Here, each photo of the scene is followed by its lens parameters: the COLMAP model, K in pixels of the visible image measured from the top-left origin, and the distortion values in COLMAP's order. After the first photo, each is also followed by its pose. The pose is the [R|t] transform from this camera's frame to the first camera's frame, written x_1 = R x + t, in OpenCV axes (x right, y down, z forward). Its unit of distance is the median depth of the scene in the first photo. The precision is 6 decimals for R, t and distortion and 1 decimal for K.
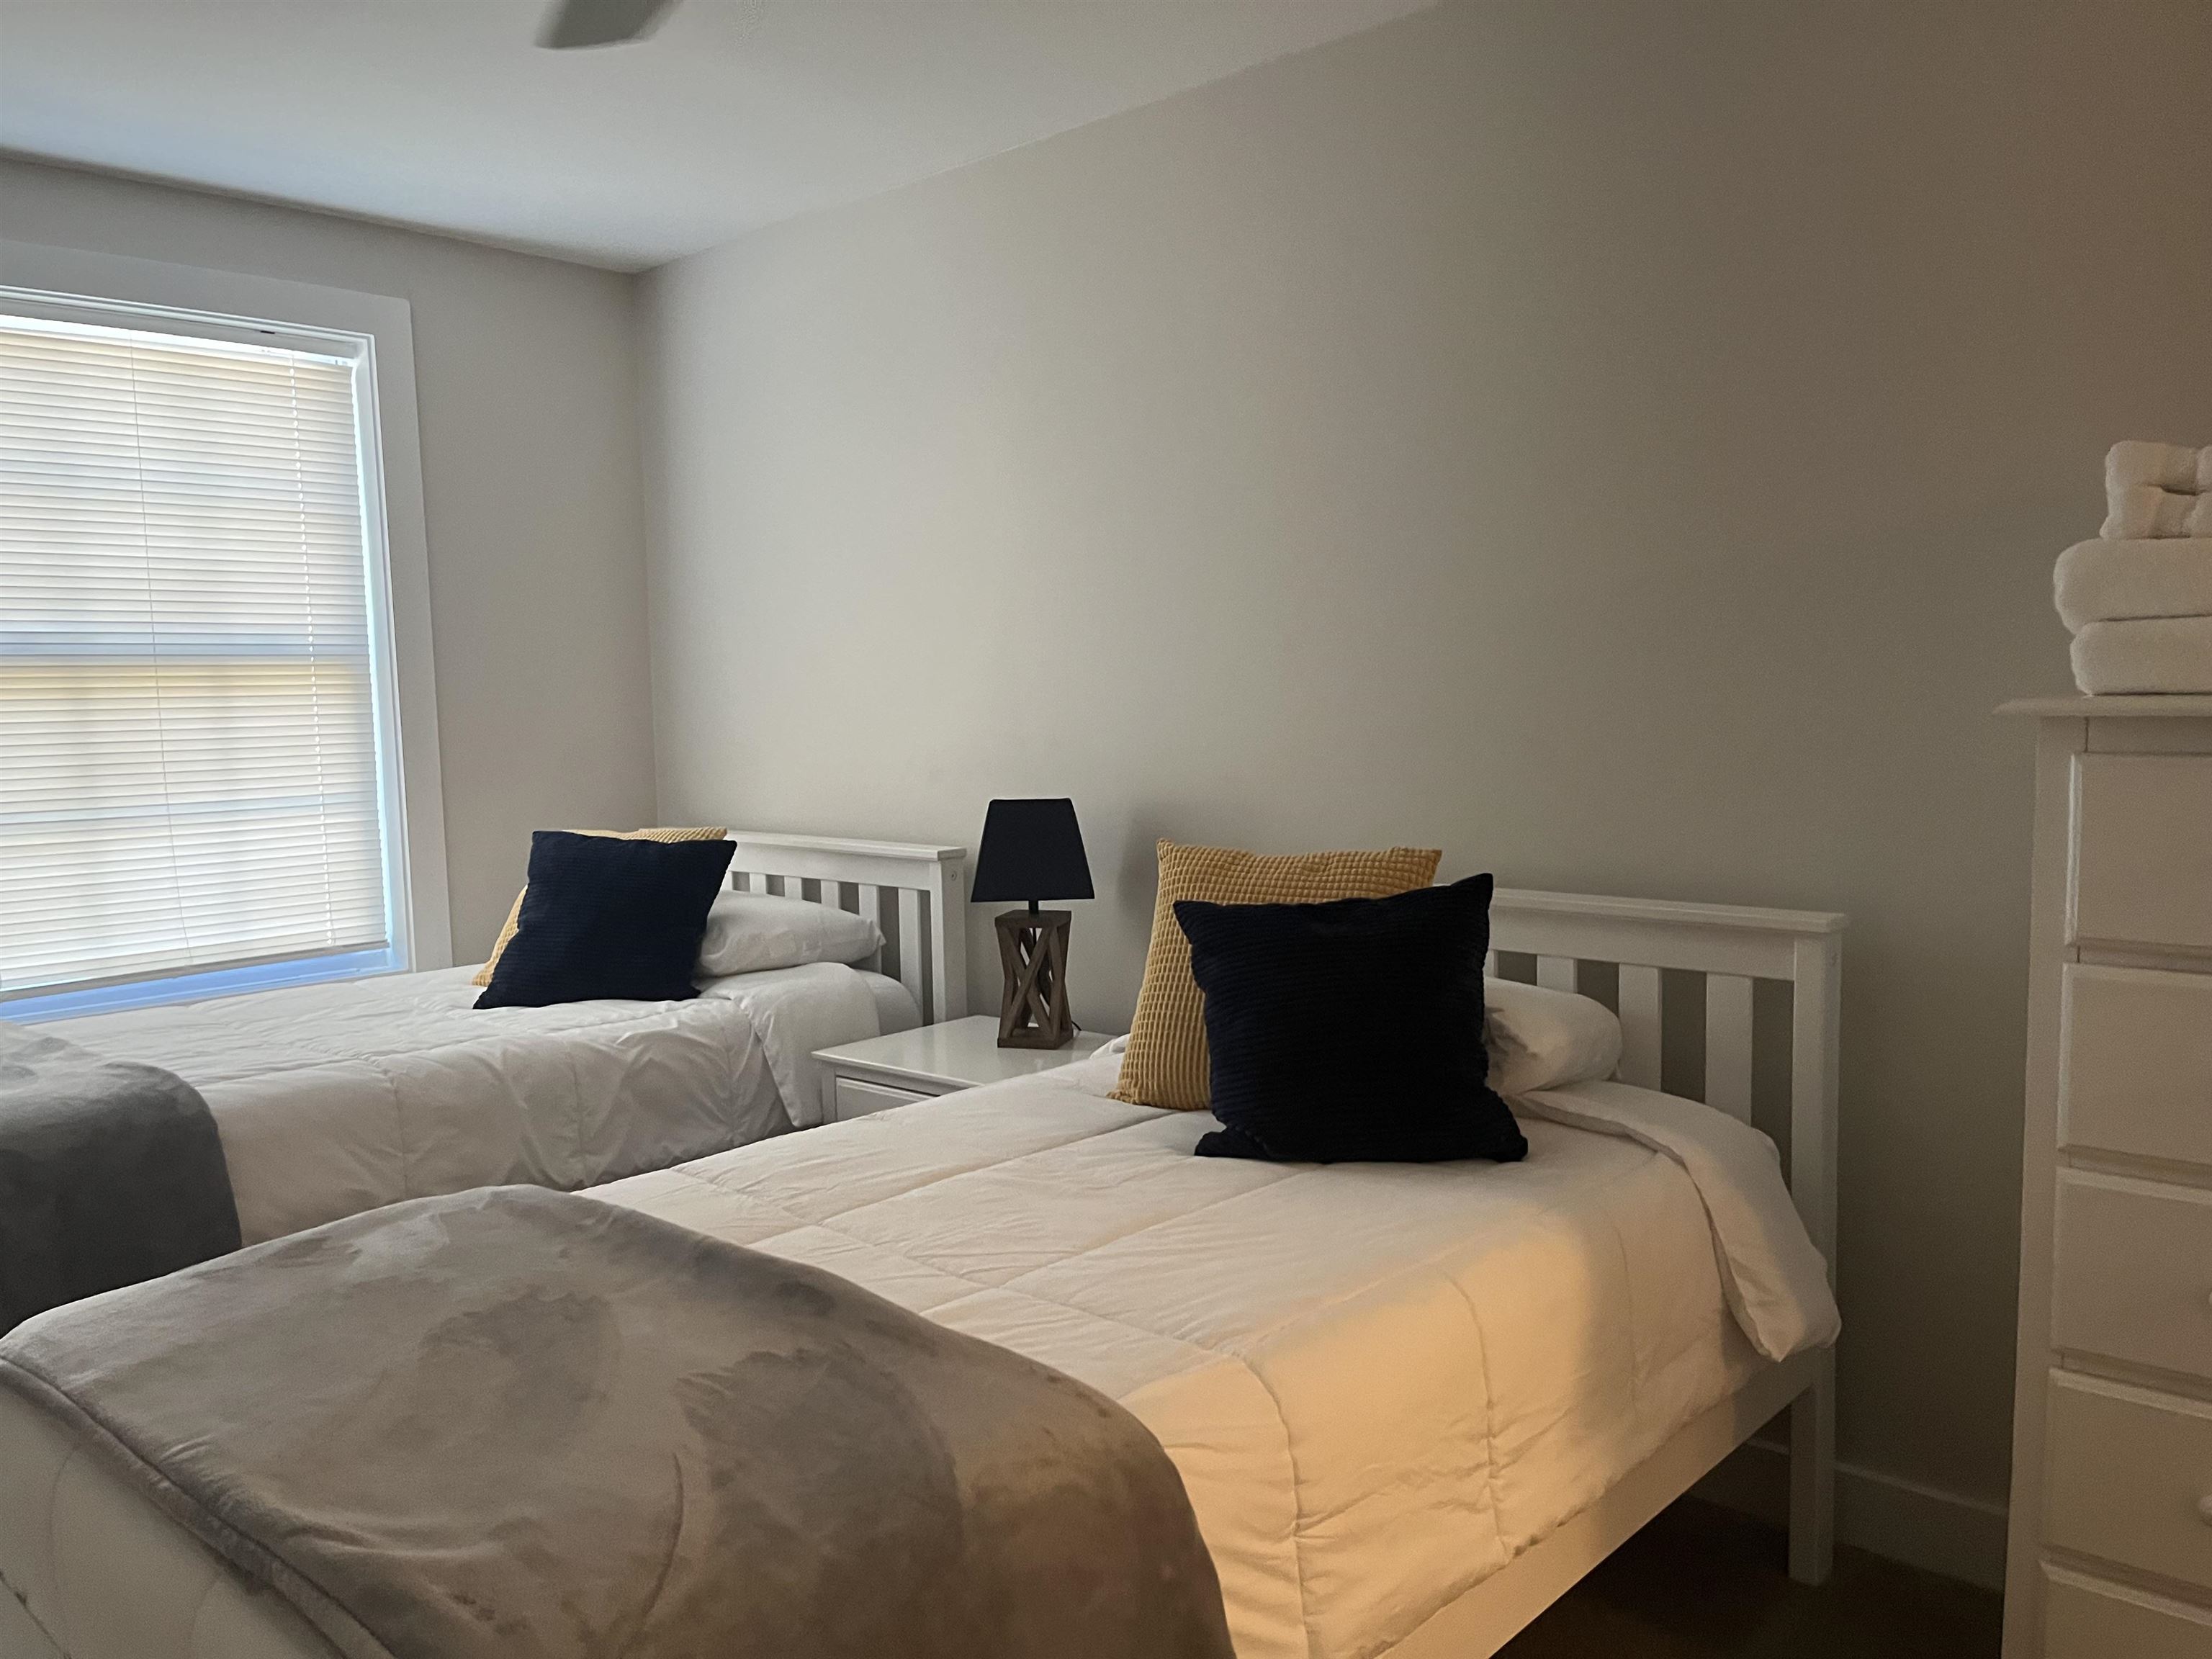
lens RADIAL K [[1678.8, 0, 1093.4], [0, 1678.8, 826.6], [0, 0, 1]] dist [0.065906, -0.086662]
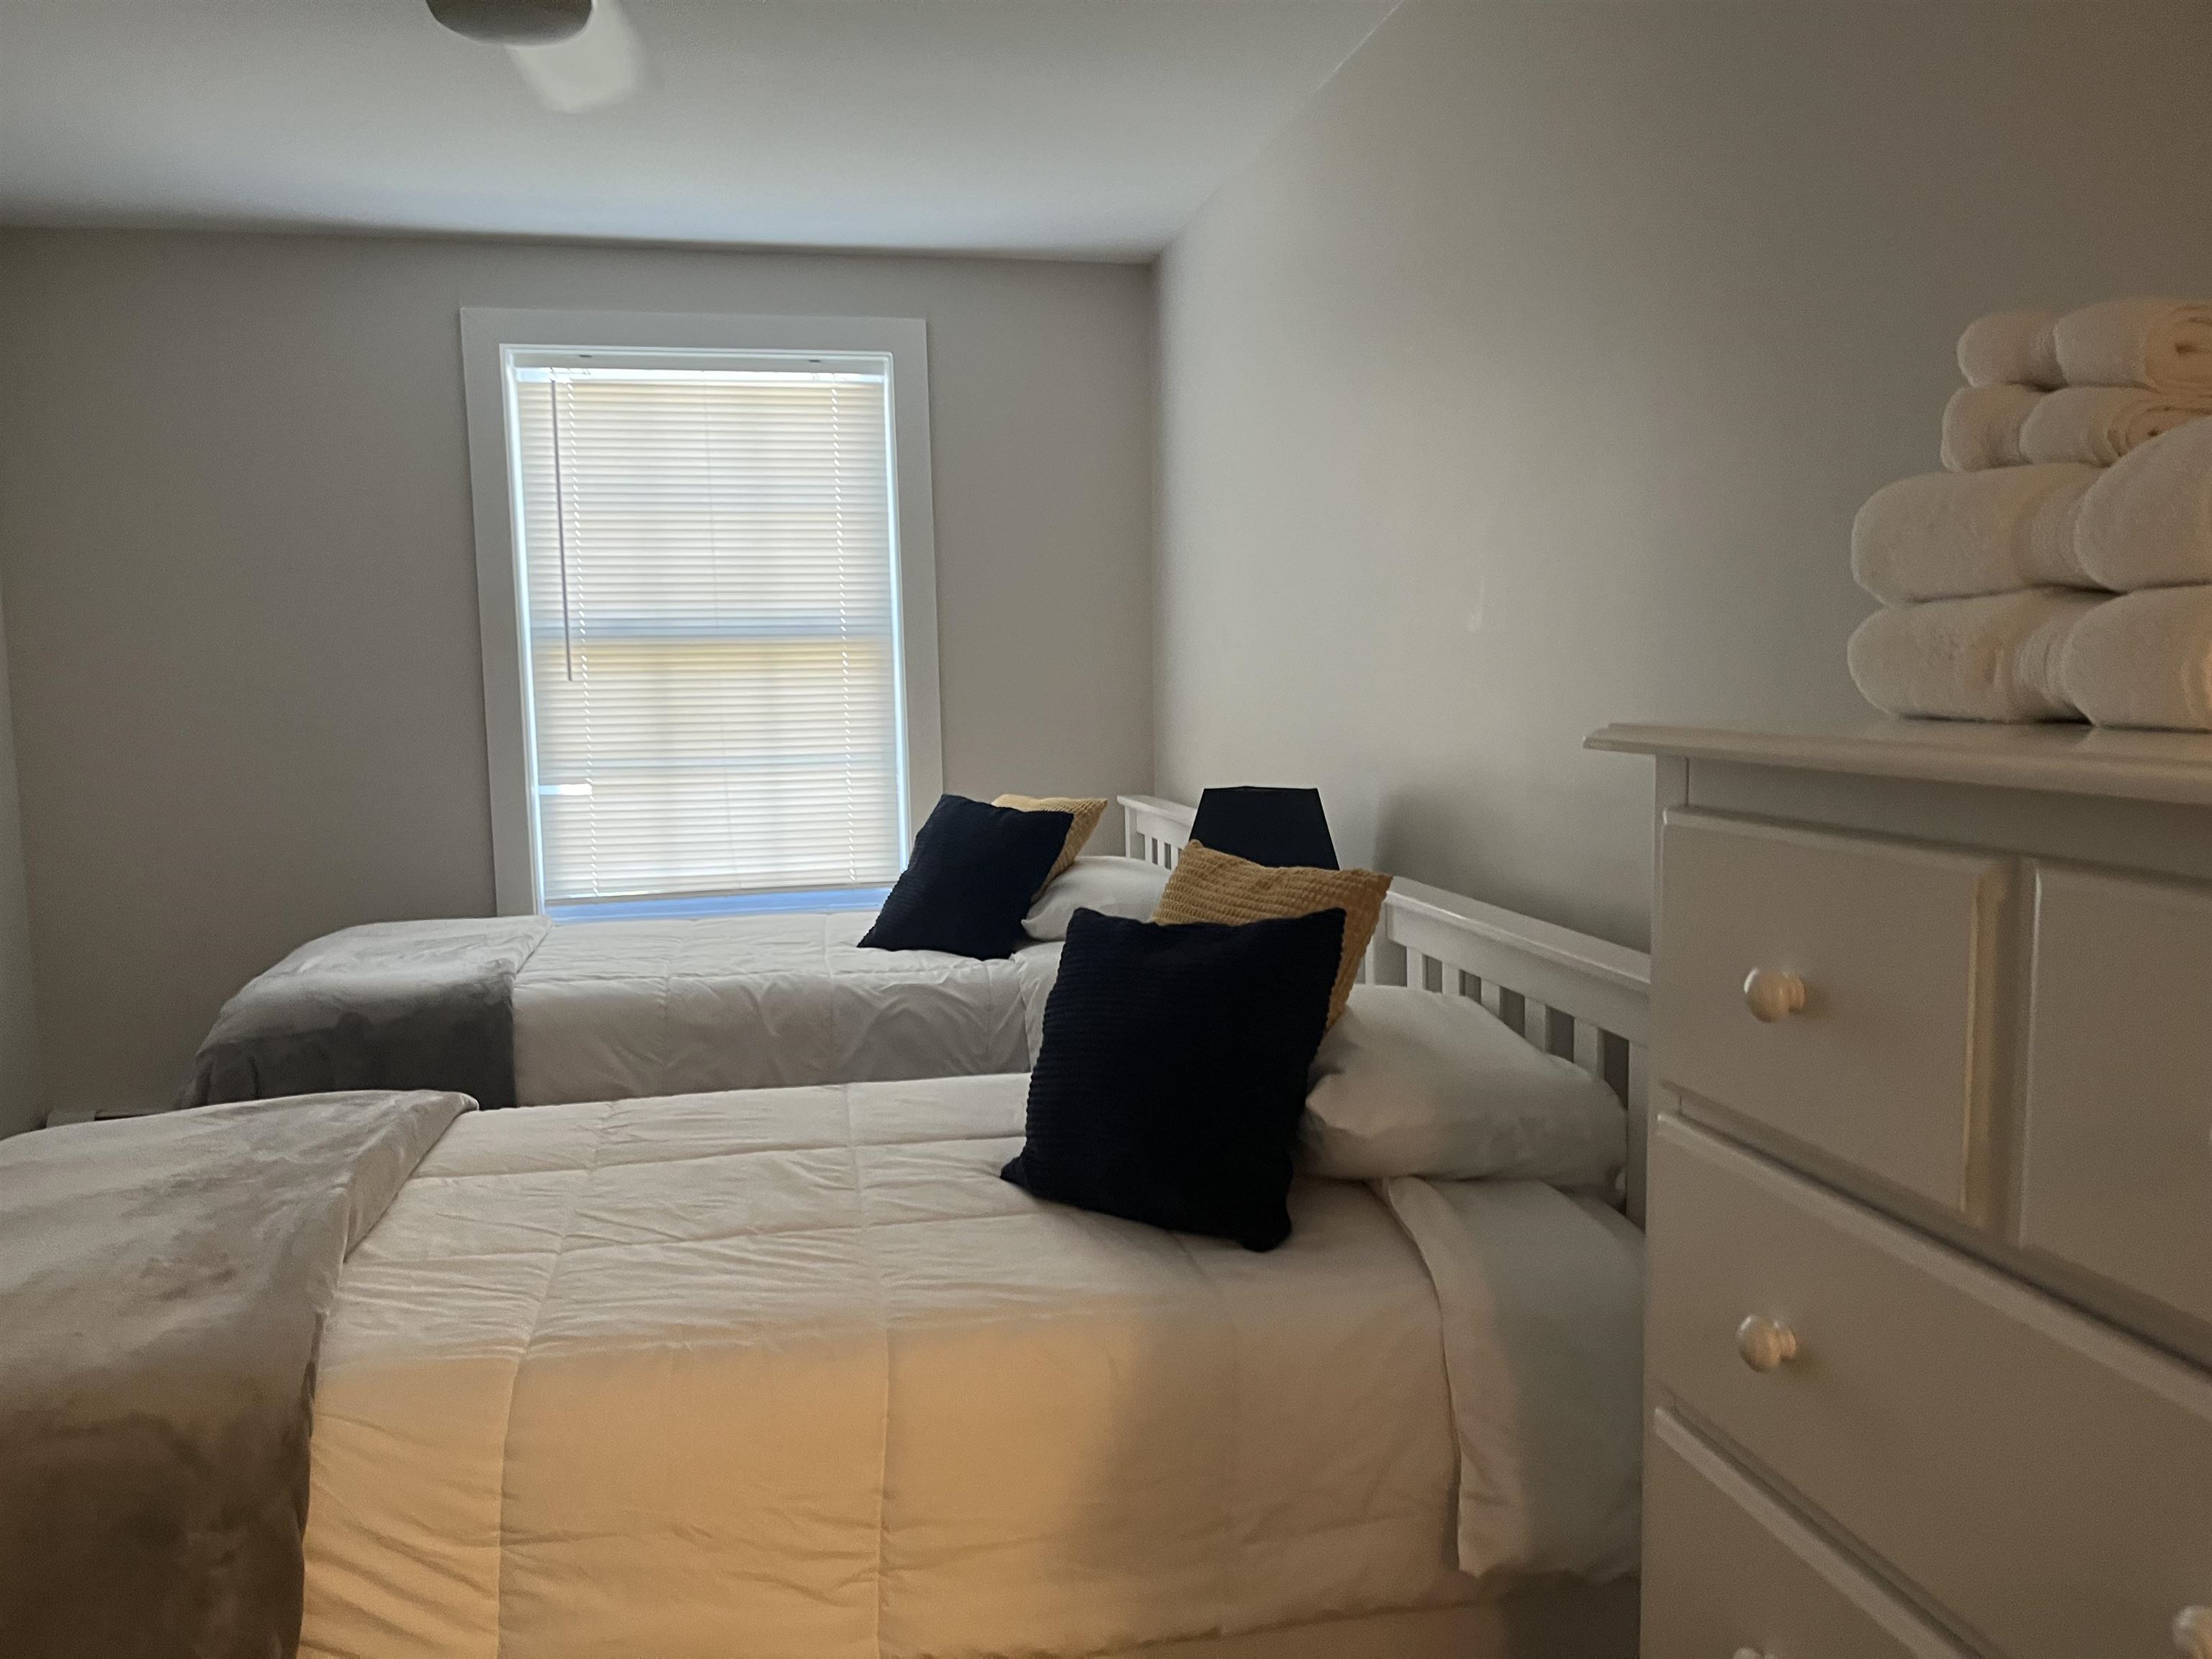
lens RADIAL K [[1678.8, 0, 1100.3], [0, 1678.8, 836.0], [0, 0, 1]] dist [0.065906, -0.086662]
pose [[0.811202, 0.065515, -0.581084, 0.506047], [-0.046632, 0.997787, 0.047398, -0.034065], [0.582903, -0.011352, 0.812462, 0.208109]]
